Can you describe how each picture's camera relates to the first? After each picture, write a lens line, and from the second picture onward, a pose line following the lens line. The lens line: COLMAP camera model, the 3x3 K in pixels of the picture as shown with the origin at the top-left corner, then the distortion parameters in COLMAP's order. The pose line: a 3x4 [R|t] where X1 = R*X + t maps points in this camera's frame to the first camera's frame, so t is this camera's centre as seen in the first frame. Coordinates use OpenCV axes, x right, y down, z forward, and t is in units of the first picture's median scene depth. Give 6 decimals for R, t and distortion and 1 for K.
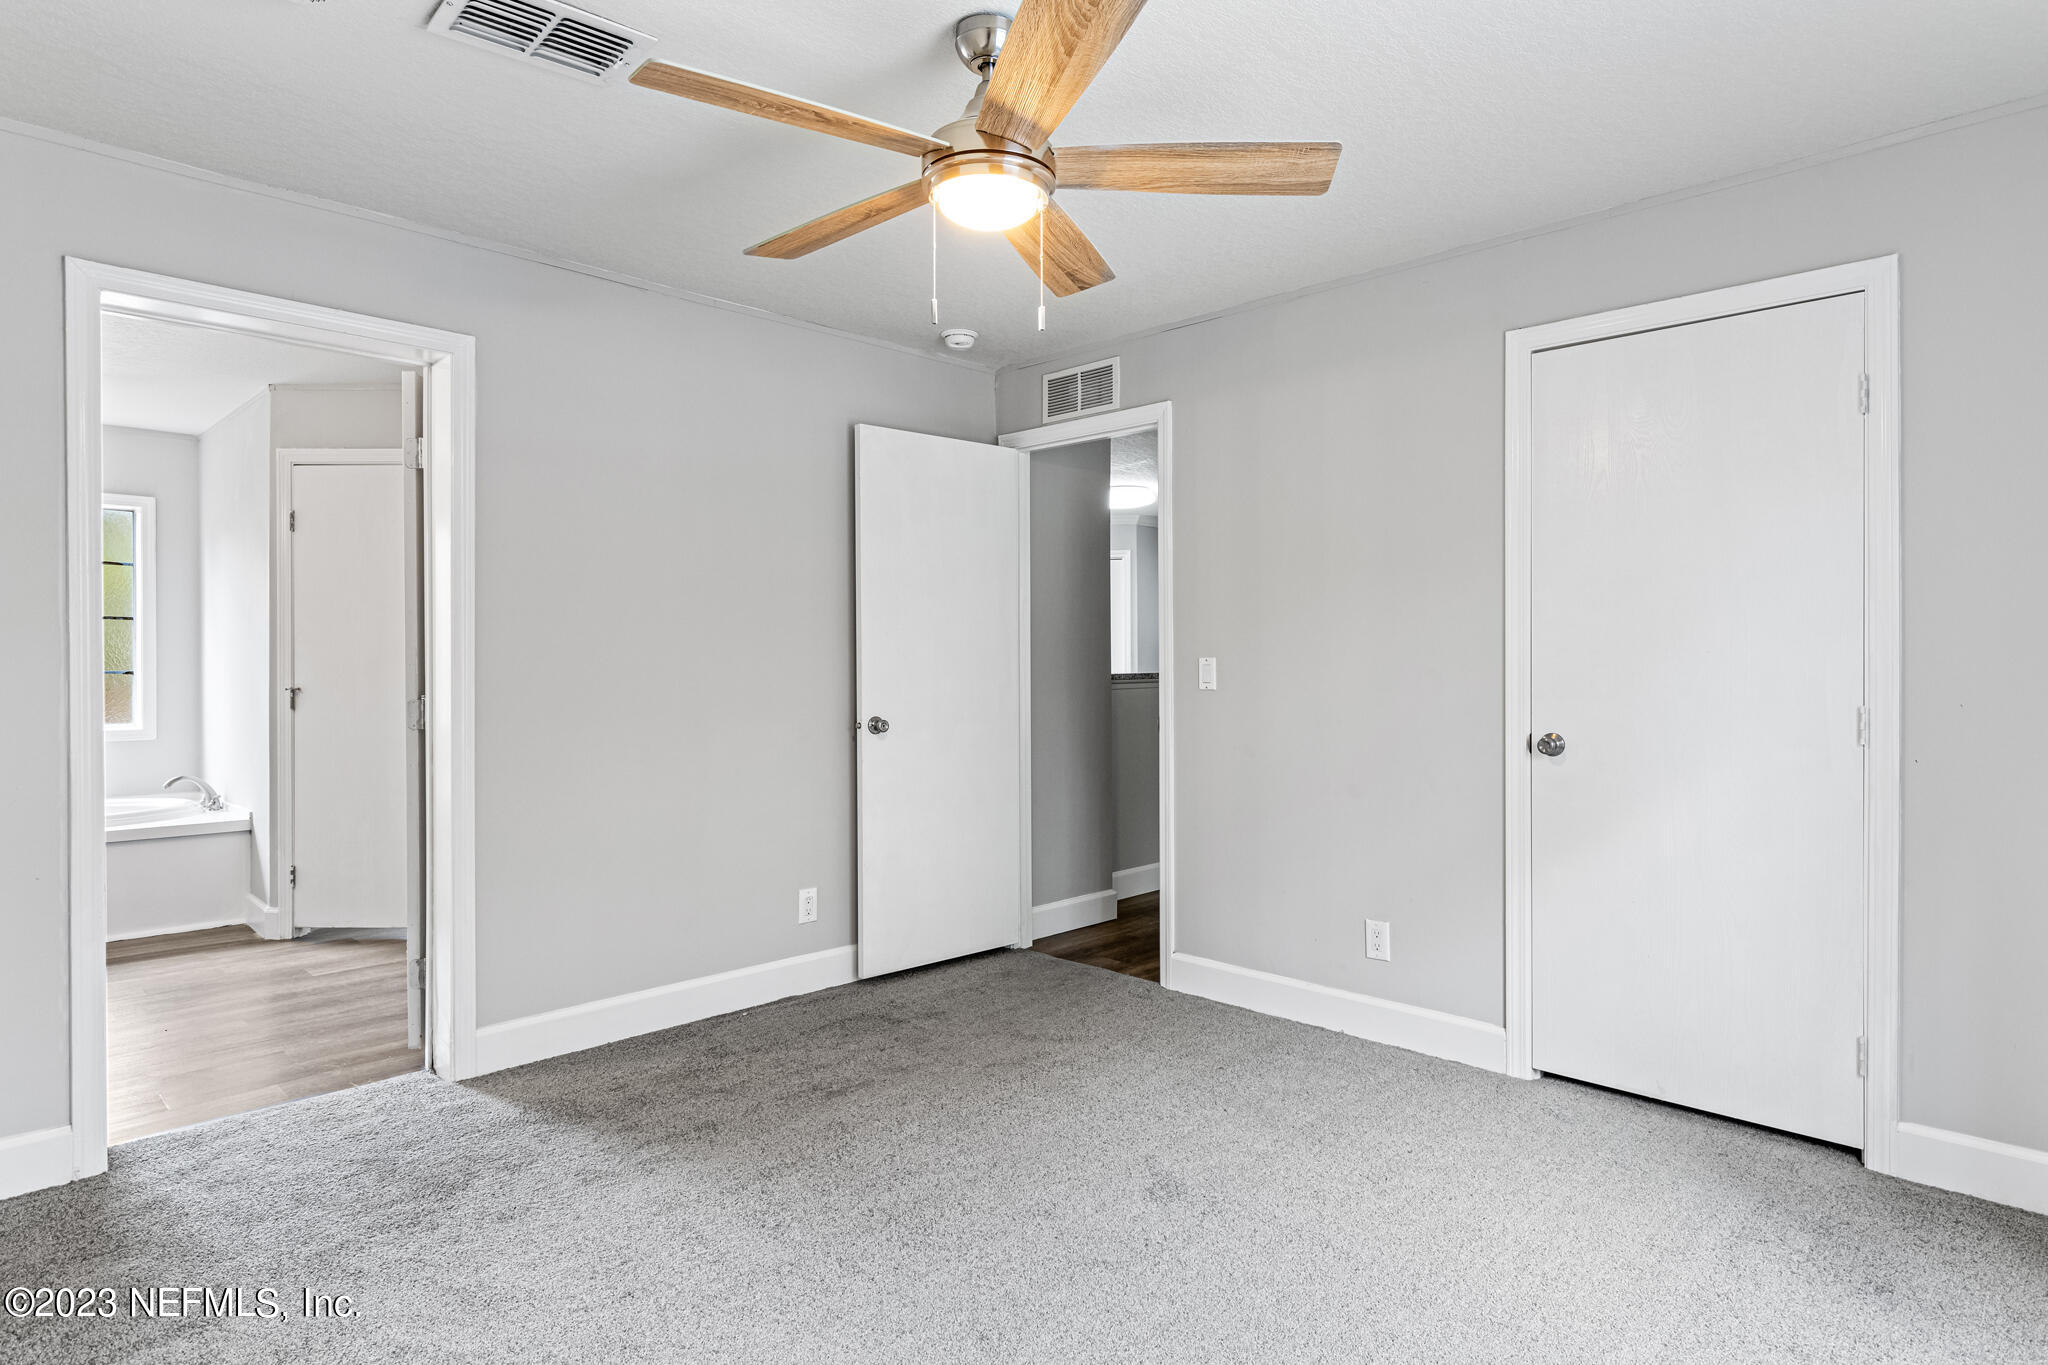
lens RADIAL K [[1111.9, 0, 1031.0], [0, 1111.9, 663.5], [0, 0, 1]] dist [0.001061, -0.000394]
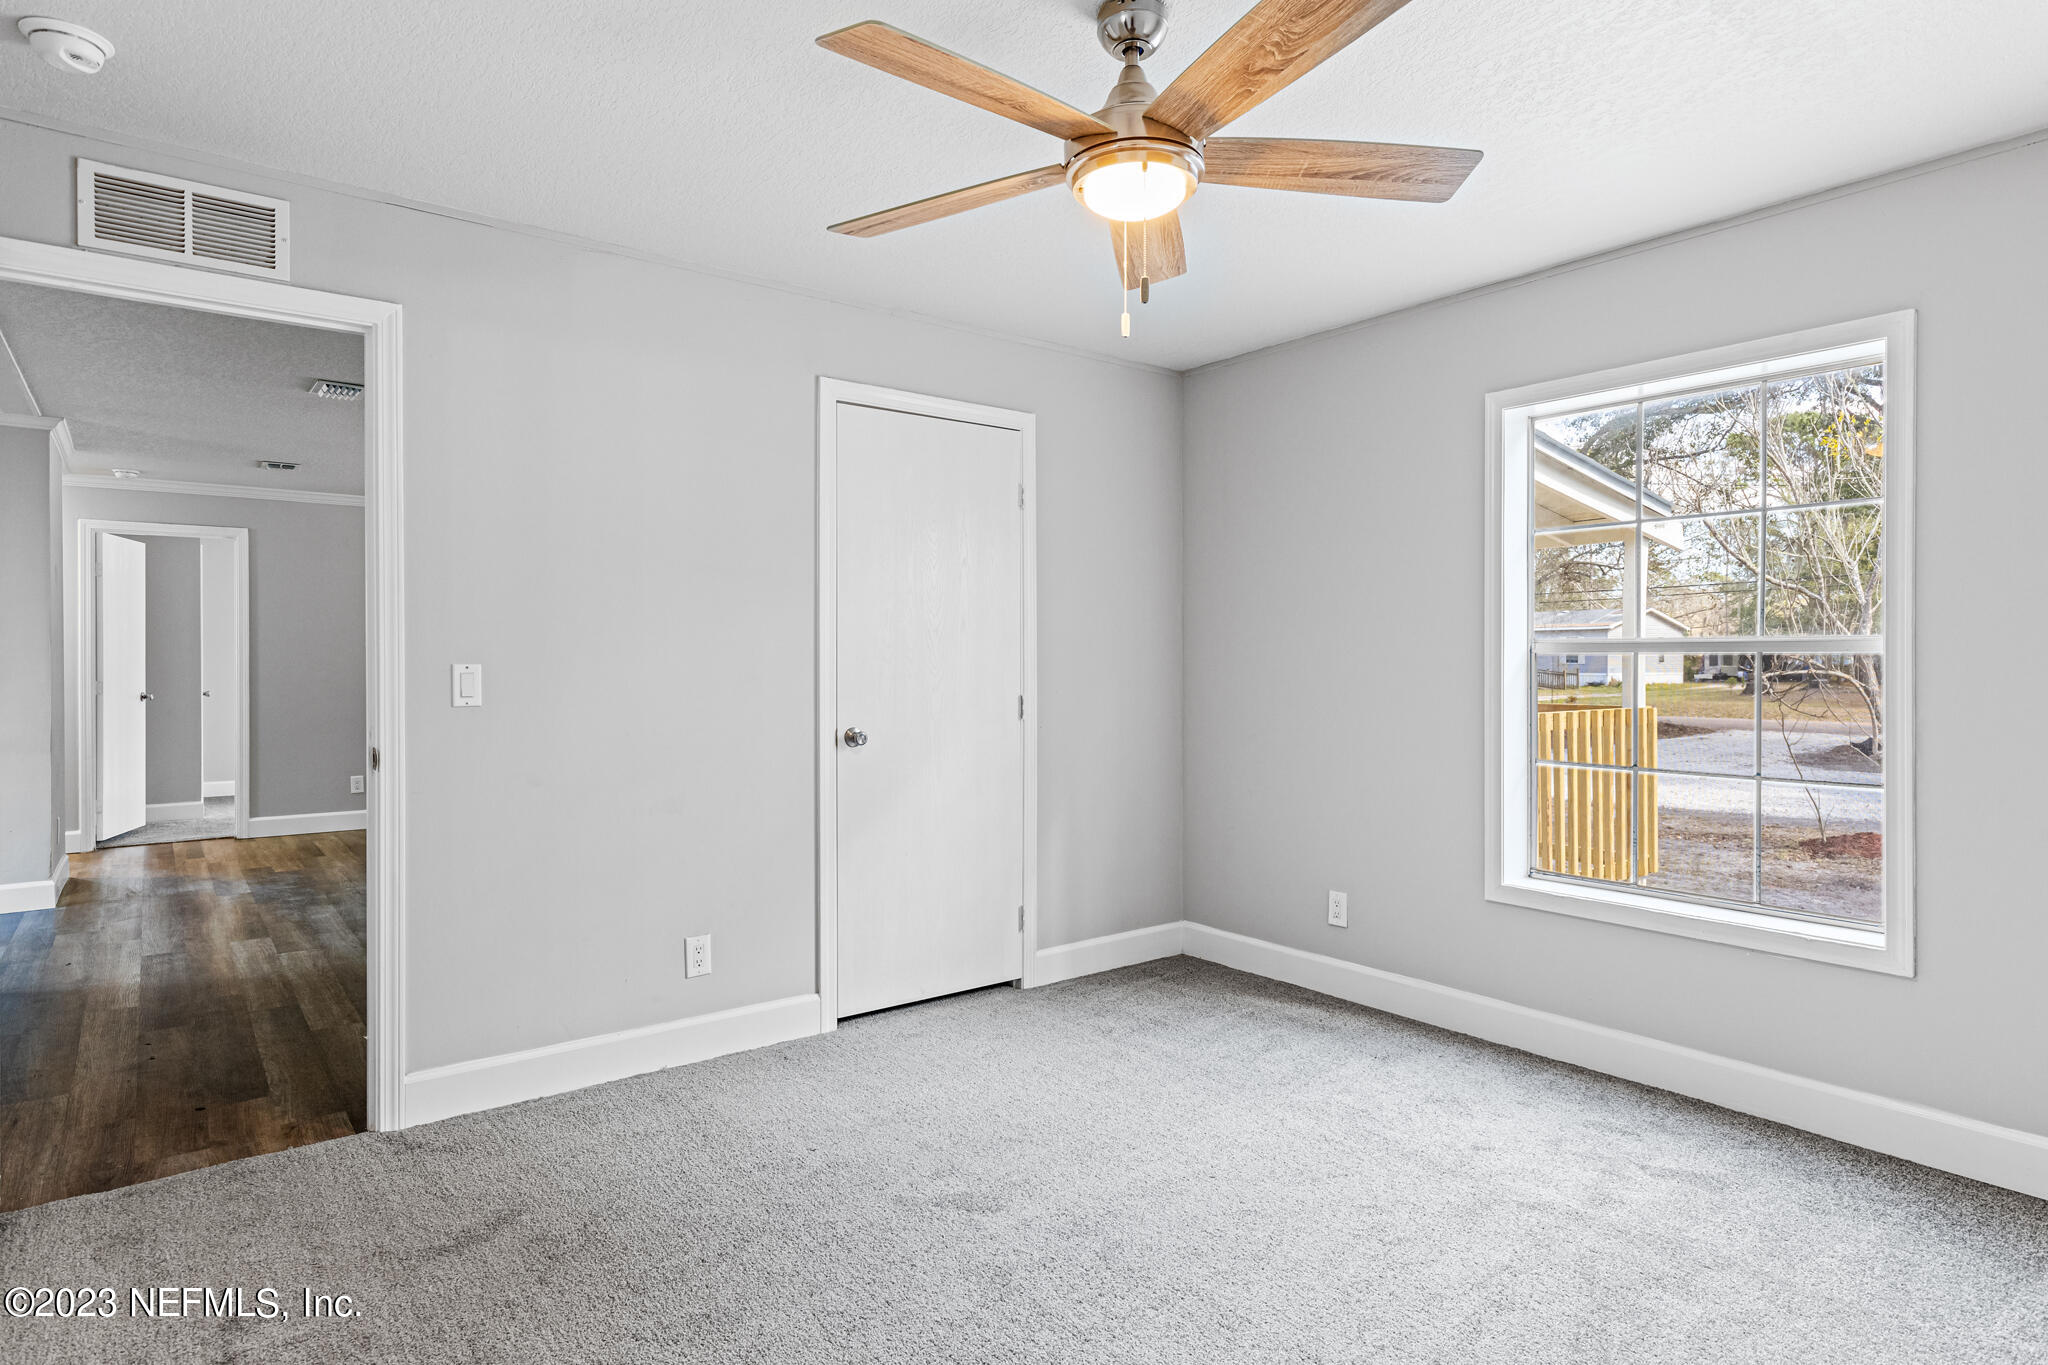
lens RADIAL K [[1111.9, 0, 1031.0], [0, 1111.9, 663.5], [0, 0, 1]] dist [0.001061, -0.000394]
pose [[0.144737, 0.001059, 0.989470, -0.661419], [0.004858, 0.999987, -0.001781, -0.002839], [-0.989458, 0.005064, 0.144729, 0.626206]]
